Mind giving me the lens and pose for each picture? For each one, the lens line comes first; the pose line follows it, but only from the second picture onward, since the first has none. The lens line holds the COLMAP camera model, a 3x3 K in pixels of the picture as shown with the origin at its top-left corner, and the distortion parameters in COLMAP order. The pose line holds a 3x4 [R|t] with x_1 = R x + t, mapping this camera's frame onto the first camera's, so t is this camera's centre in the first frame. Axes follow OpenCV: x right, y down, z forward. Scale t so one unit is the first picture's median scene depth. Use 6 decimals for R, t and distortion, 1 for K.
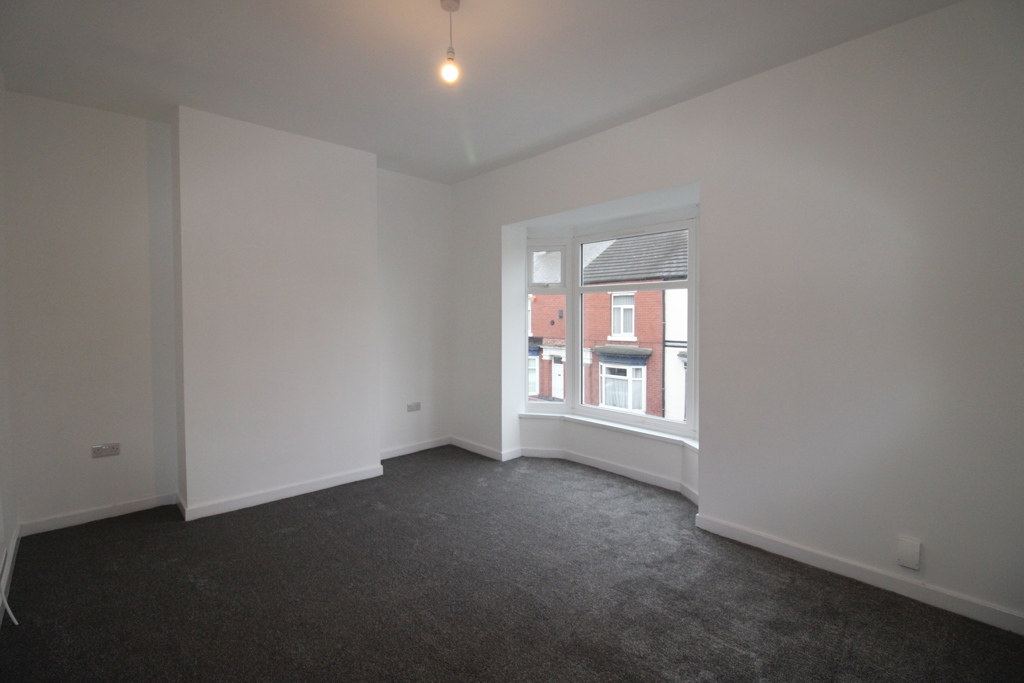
lens RADIAL K [[472.3, 0, 513.0], [0, 472.3, 329.7], [0, 0, 1]] dist [0.001242, -0.015689]
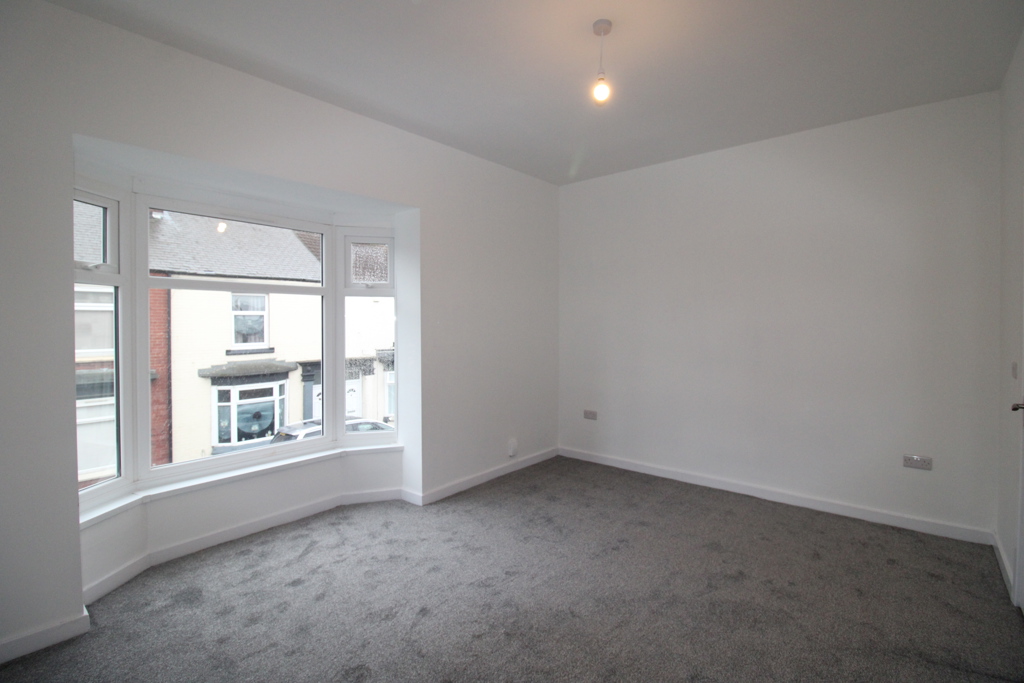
lens RADIAL K [[472.3, 0, 513.0], [0, 472.3, 329.7], [0, 0, 1]] dist [0.001242, -0.015689]
pose [[-0.139815, -0.010886, 0.990118, -0.722933], [0.028926, 0.999468, 0.015073, -0.023706], [-0.989755, 0.030748, -0.139426, 0.854180]]
